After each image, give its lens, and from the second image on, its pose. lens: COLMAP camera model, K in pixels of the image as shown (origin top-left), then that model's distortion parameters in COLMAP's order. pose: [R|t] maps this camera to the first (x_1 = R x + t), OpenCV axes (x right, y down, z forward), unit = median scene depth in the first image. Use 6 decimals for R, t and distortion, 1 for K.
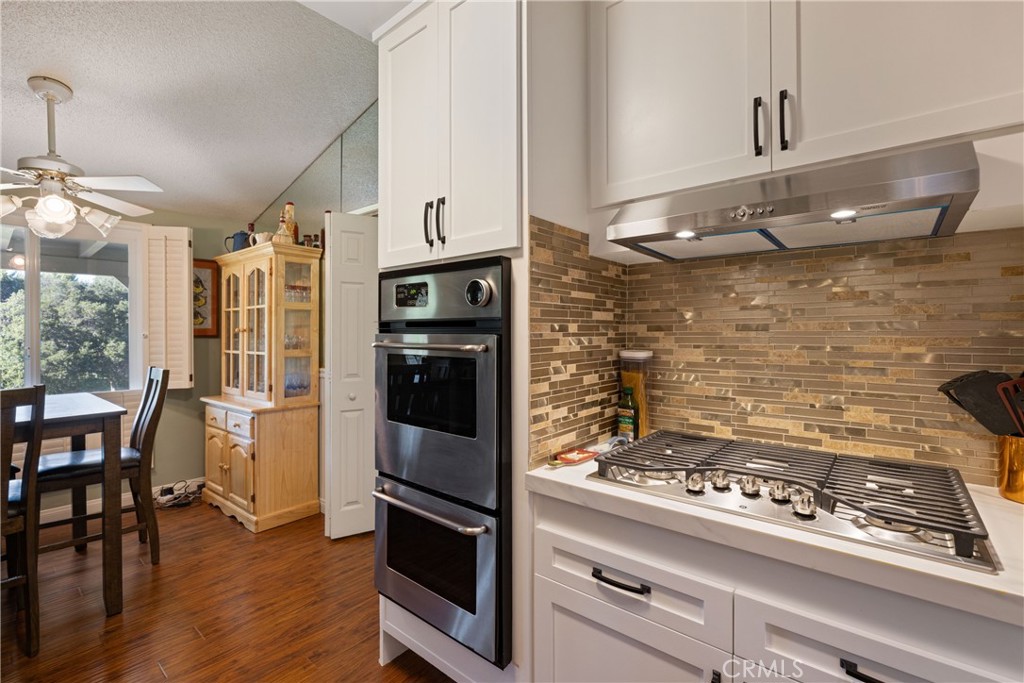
lens RADIAL K [[457.7, 0, 509.3], [0, 457.7, 333.8], [0, 0, 1]] dist [0.000429, 0.000181]
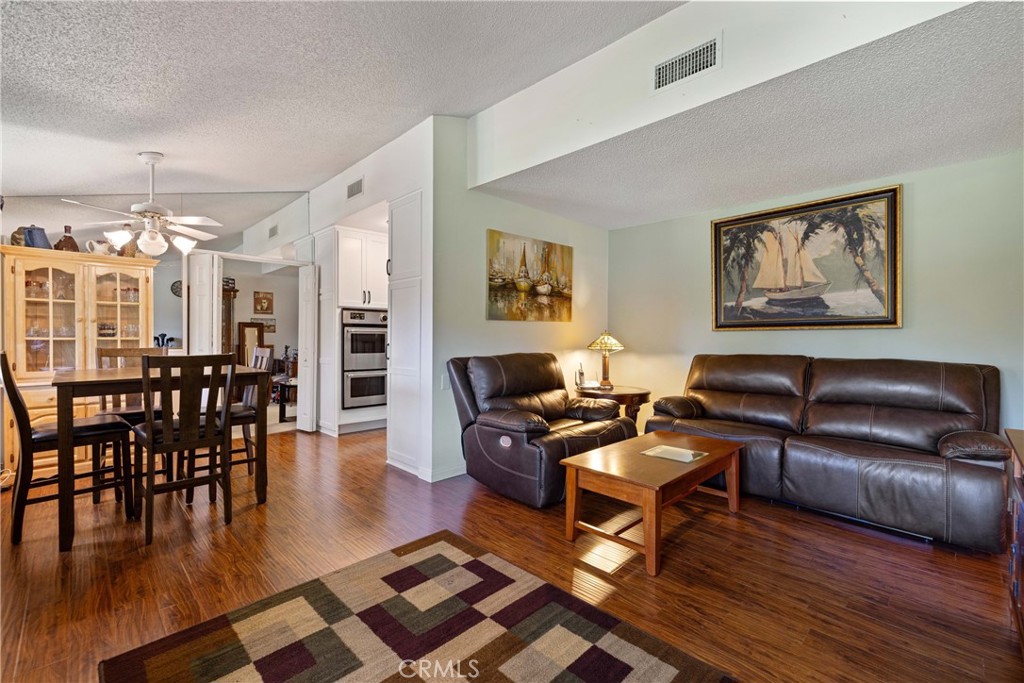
lens RADIAL K [[446.7, 0, 509.1], [0, 446.7, 337.8], [0, 0, 1]] dist [0.003729, 0.000268]
pose [[0.091651, -0.018157, 0.995626, -3.219369], [-0.000199, 0.999833, 0.018253, 0.014250], [-0.995791, -0.001871, 0.091632, -0.409506]]
